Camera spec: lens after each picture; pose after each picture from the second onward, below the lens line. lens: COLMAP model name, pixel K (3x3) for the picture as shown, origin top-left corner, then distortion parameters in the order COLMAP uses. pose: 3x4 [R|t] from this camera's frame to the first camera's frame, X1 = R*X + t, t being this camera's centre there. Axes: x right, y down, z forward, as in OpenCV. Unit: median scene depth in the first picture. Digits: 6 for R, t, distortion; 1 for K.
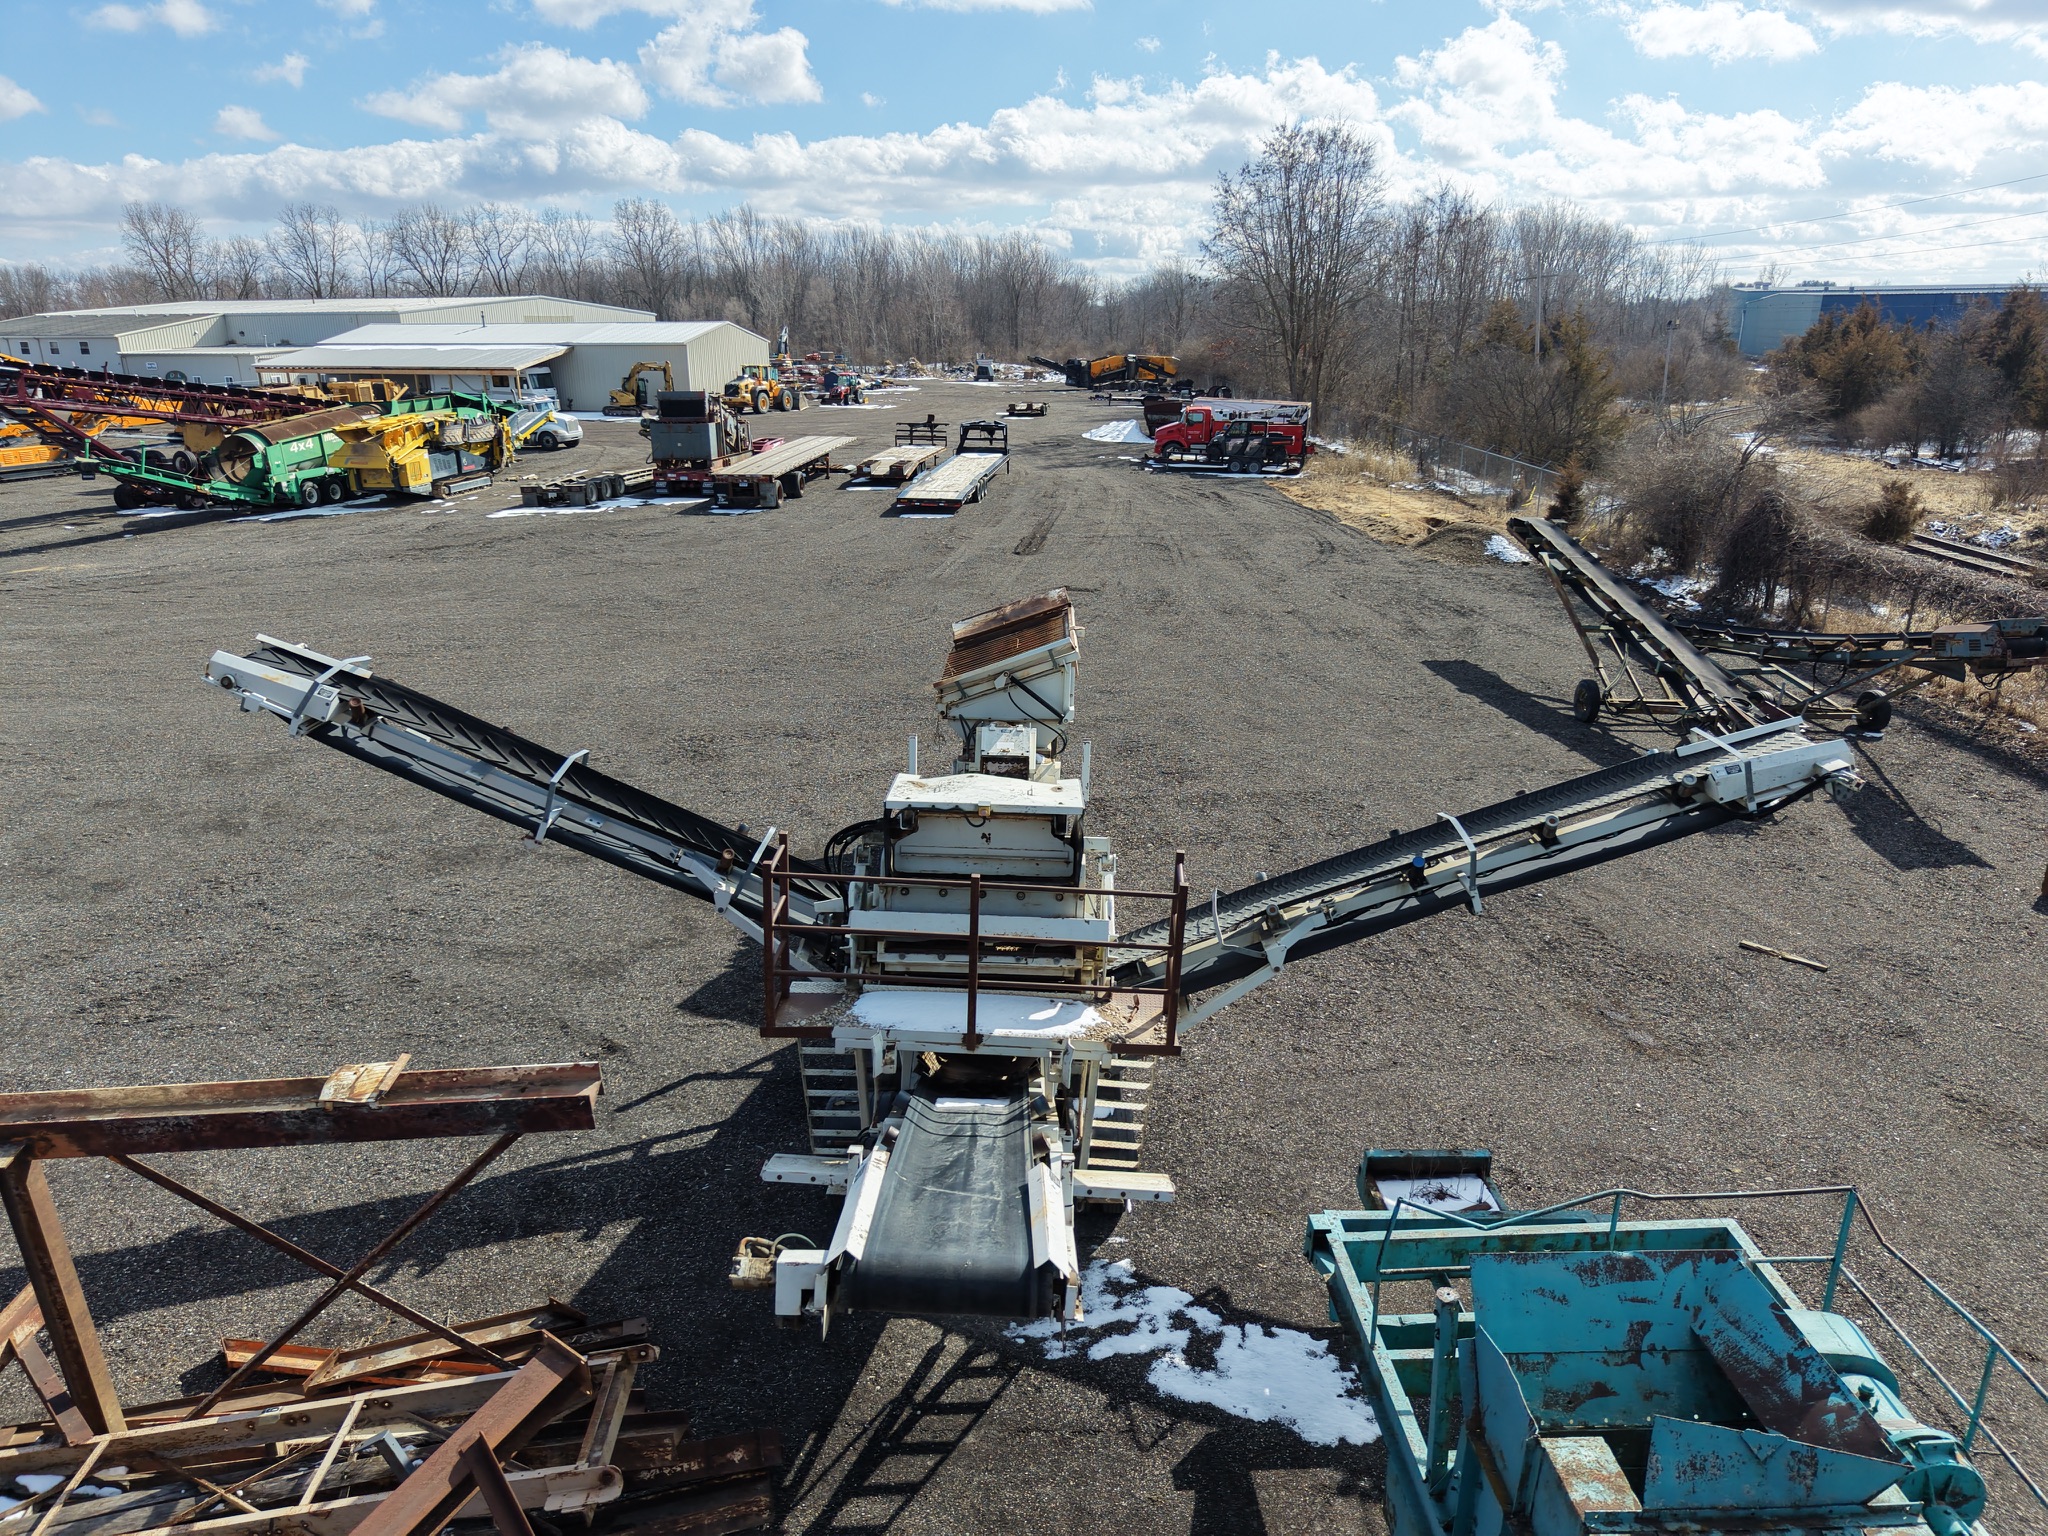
lens RADIAL K [[1364.0, 0, 1024.0], [0, 1364.0, 768.0], [0, 0, 1]] dist [0.016985, -0.019192]
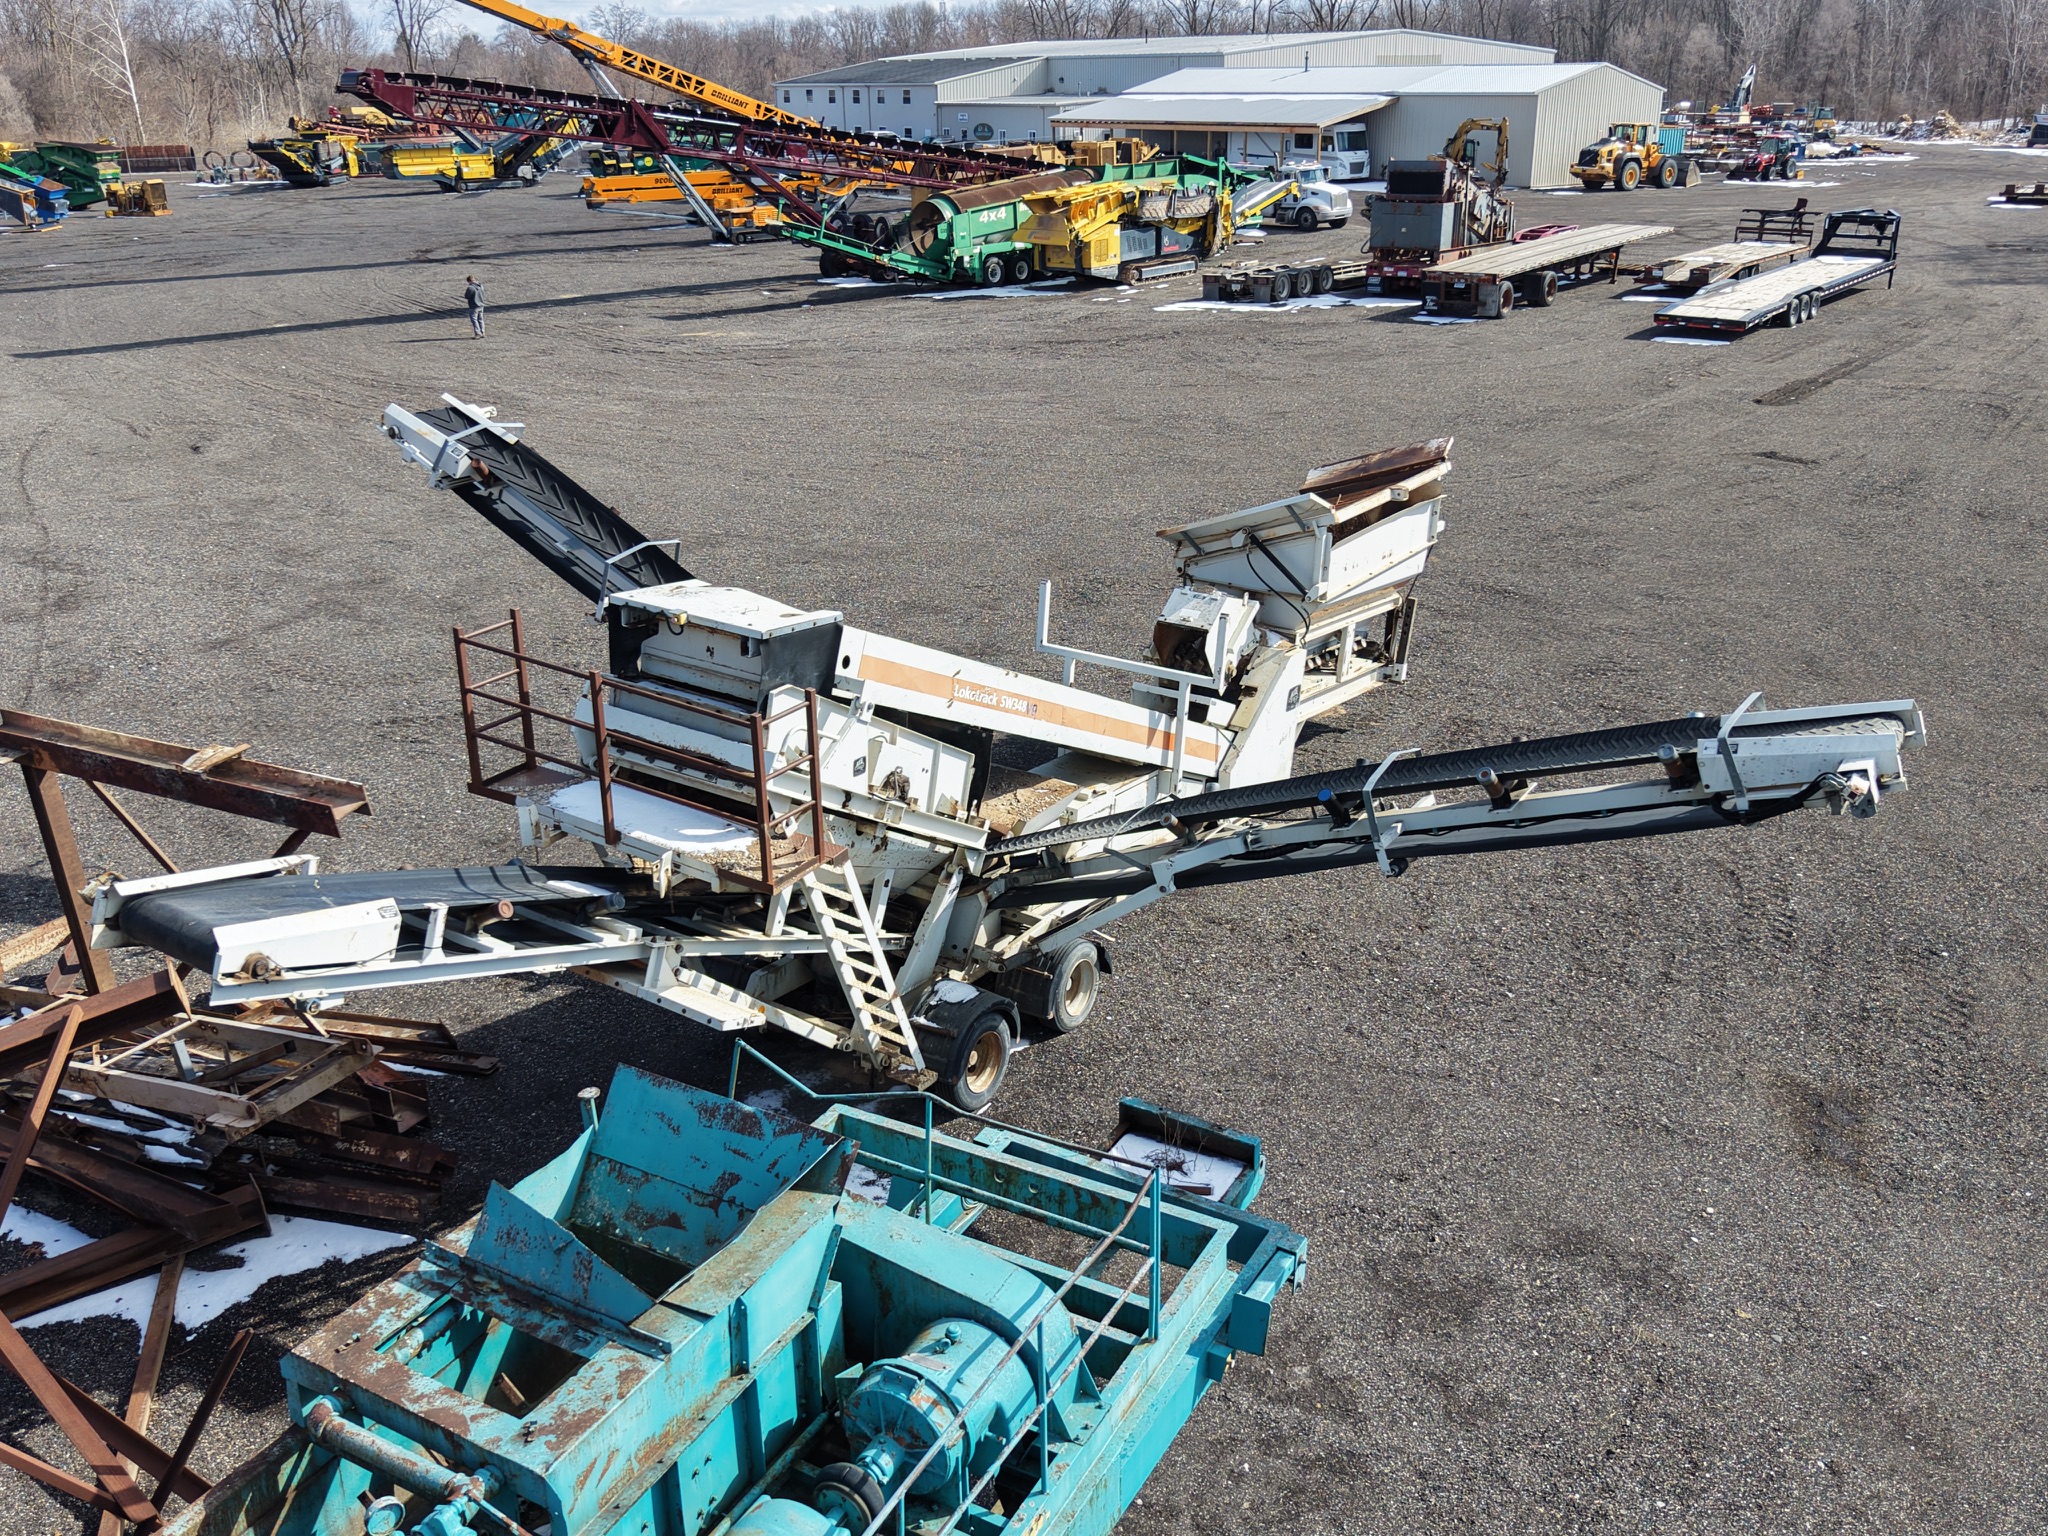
lens RADIAL K [[1798.4, 0, 1024.0], [0, 1798.4, 768.0], [0, 0, 1]] dist [0.051236, -0.083470]
pose [[0.847698, 0.187208, -0.496347, 0.132782], [-0.157606, 0.982290, 0.101319, -0.005259], [0.506525, -0.007661, 0.862191, -0.001655]]
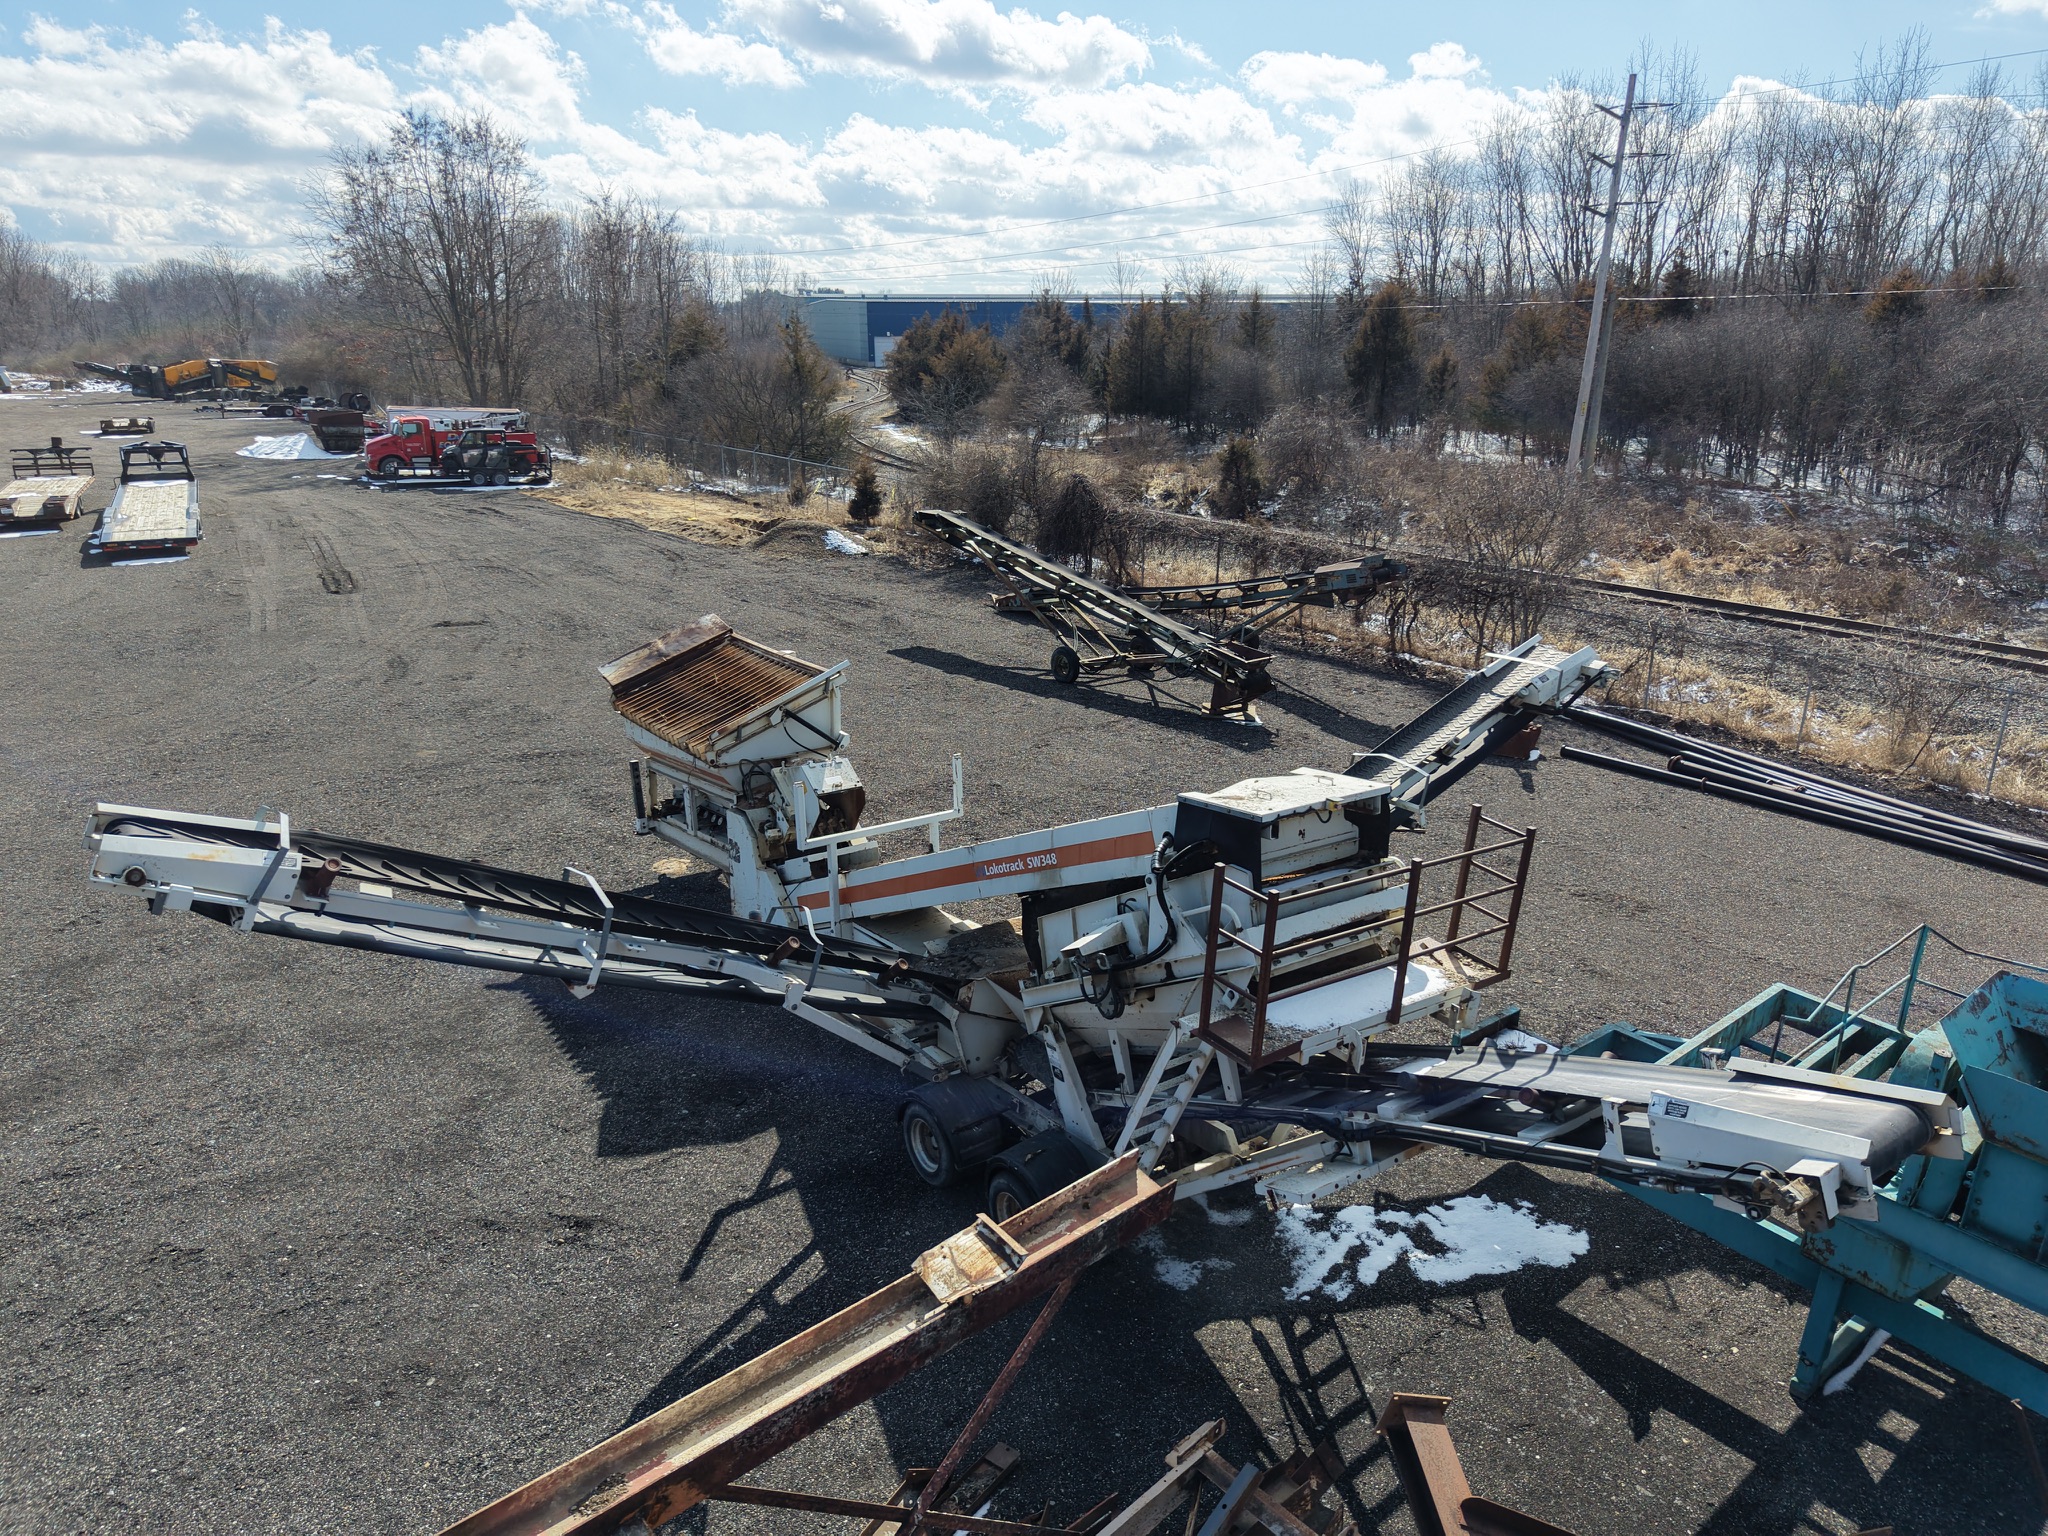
lens RADIAL K [[1364.0, 0, 1024.0], [0, 1364.0, 768.0], [0, 0, 1]] dist [0.016985, -0.019192]
pose [[0.802518, -0.179265, 0.569059, -0.127258], [0.179210, 0.982177, 0.056675, -0.015777], [-0.569077, 0.056498, 0.820341, 0.039991]]
